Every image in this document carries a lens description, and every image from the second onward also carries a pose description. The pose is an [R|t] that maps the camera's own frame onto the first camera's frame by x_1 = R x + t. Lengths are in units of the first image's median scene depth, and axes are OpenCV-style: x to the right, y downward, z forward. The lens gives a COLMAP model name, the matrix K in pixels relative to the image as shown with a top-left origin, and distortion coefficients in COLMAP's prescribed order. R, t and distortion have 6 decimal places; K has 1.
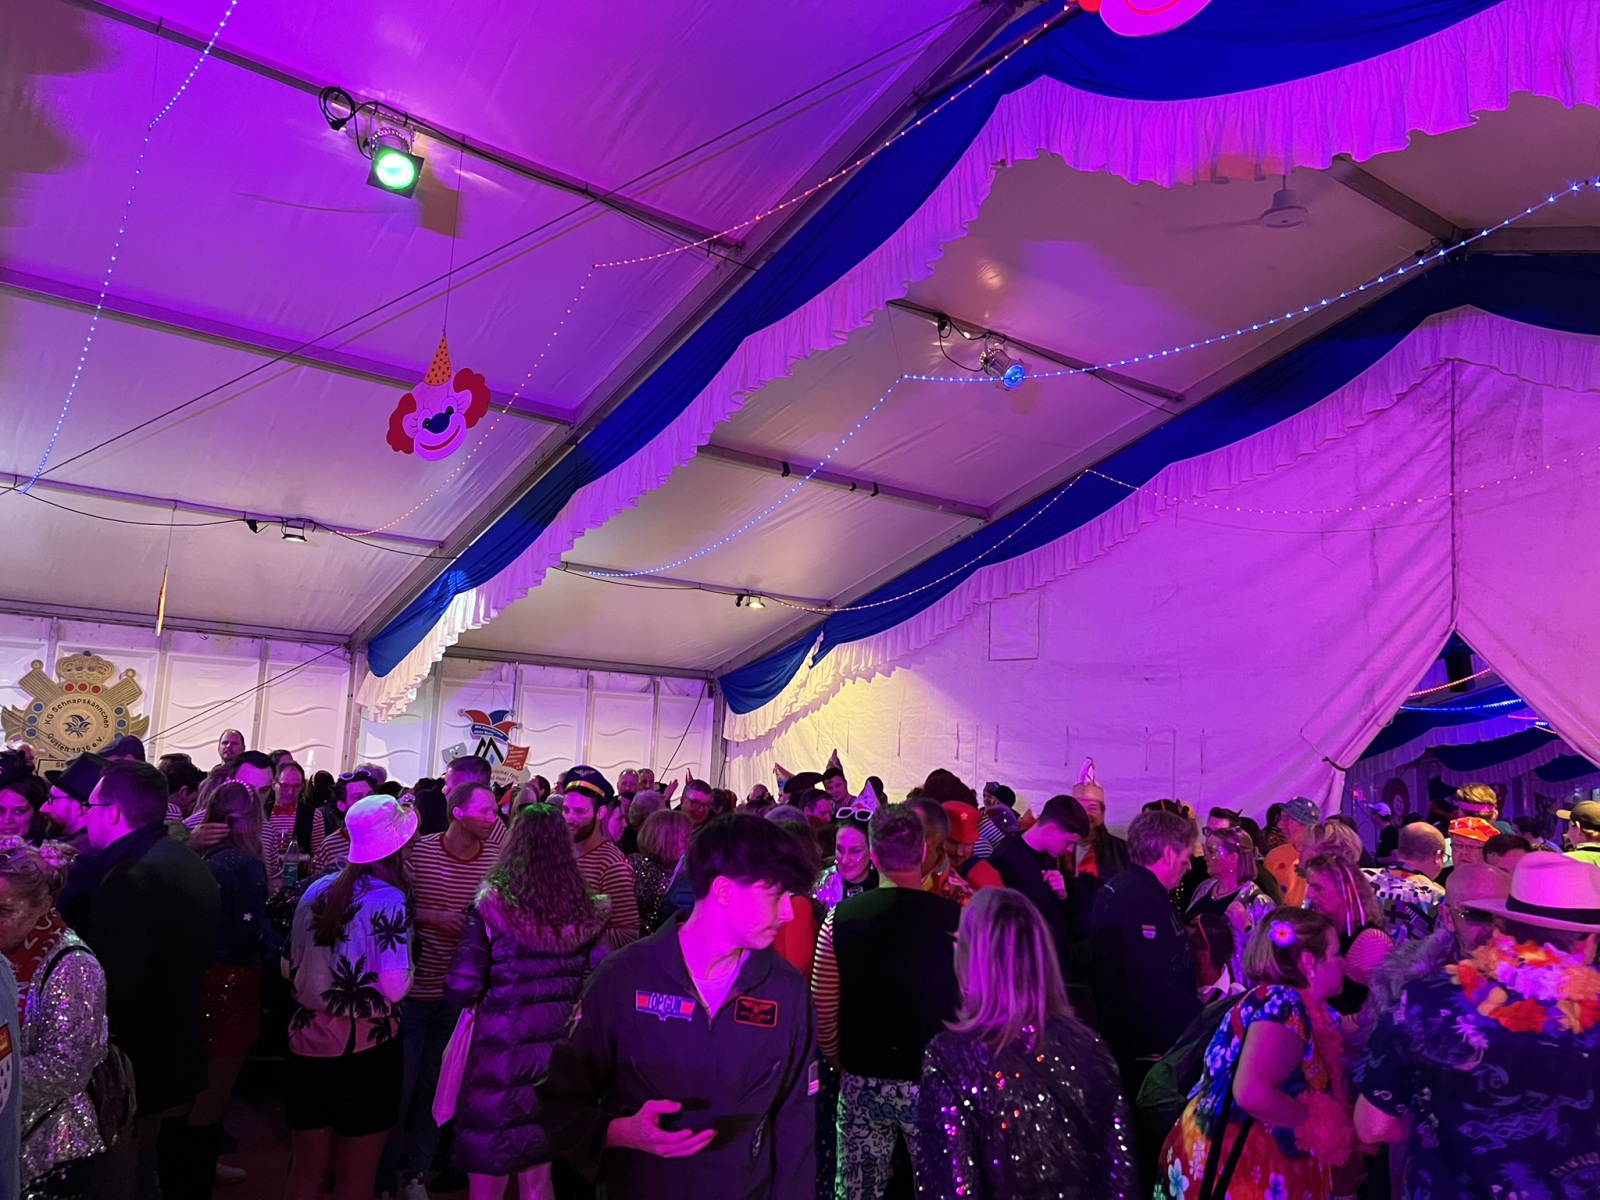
lens RADIAL K [[1209.0, 0, 802.5], [0, 1209.0, 588.6], [0, 0, 1]] dist [0.029974, -0.043283]
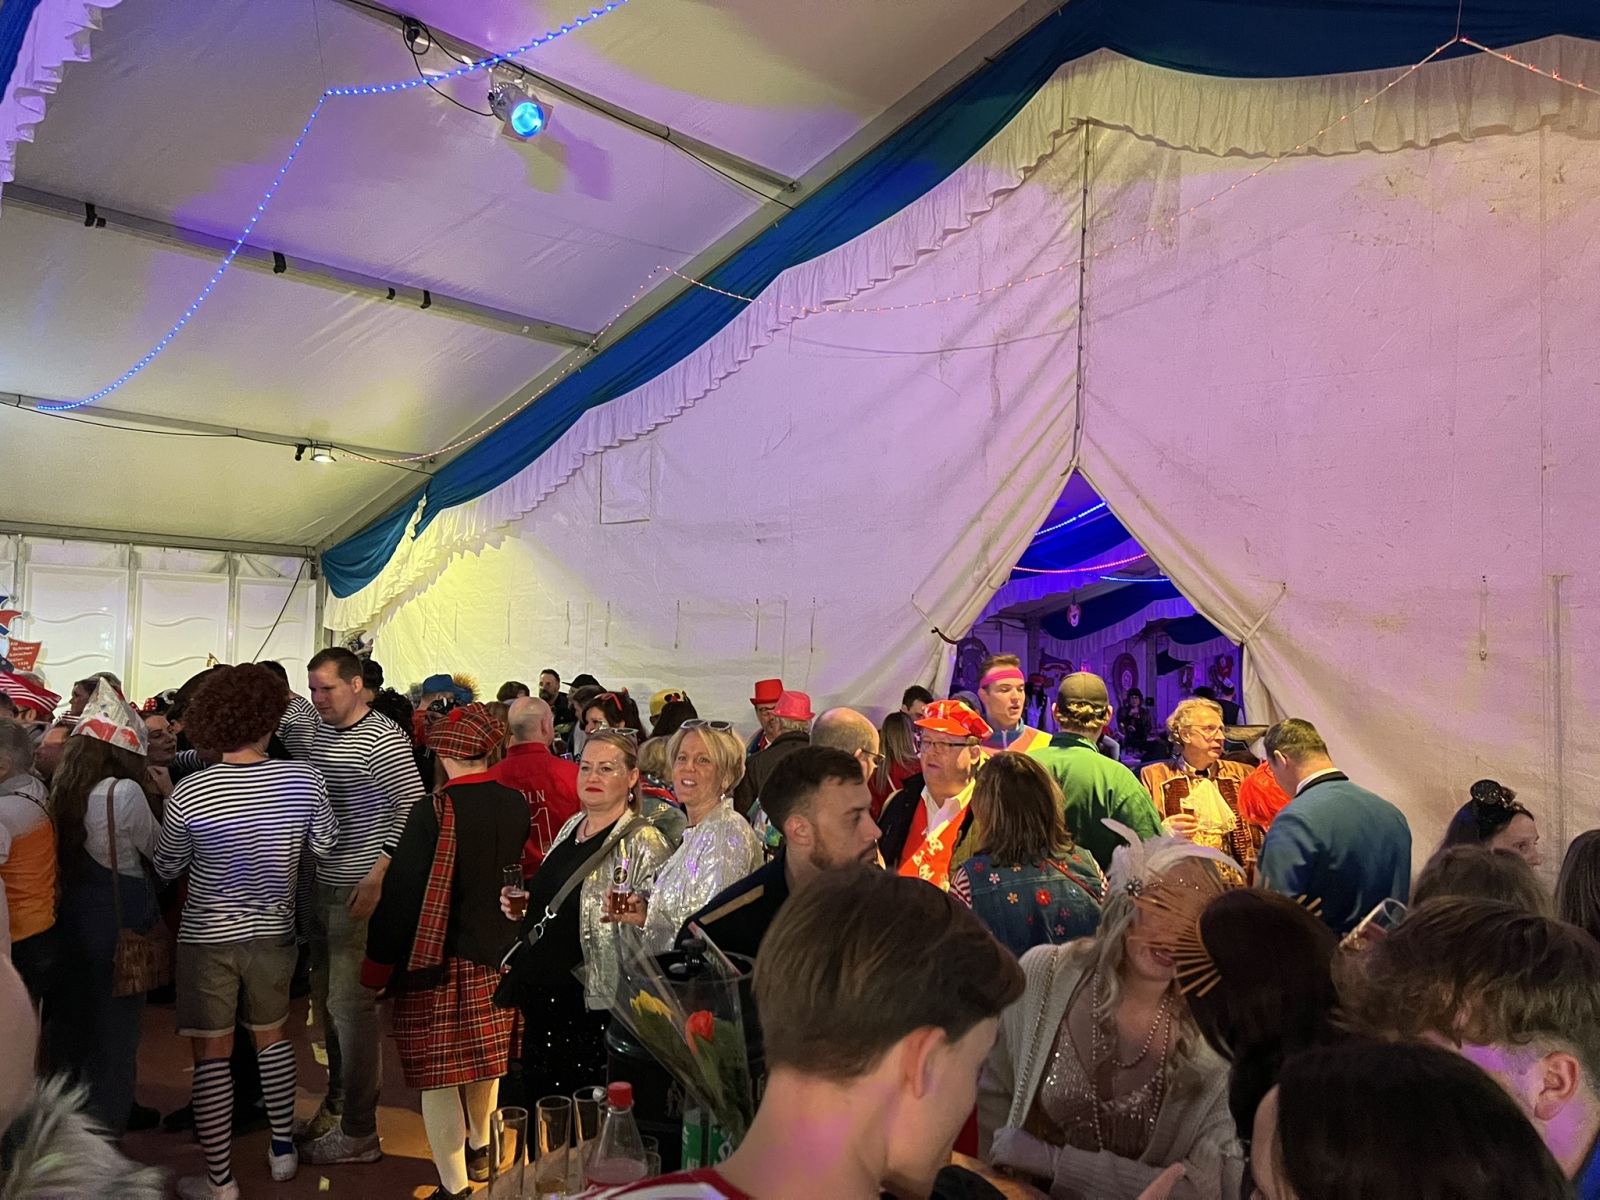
lens RADIAL K [[1209.0, 0, 826.7], [0, 1209.0, 604.5], [0, 0, 1]] dist [0.029974, -0.043283]
pose [[0.984226, -0.018032, 0.175997, 0.212475], [-0.000127, 0.994720, 0.102624, 0.039130], [-0.176918, -0.101028, 0.979027, 0.215680]]
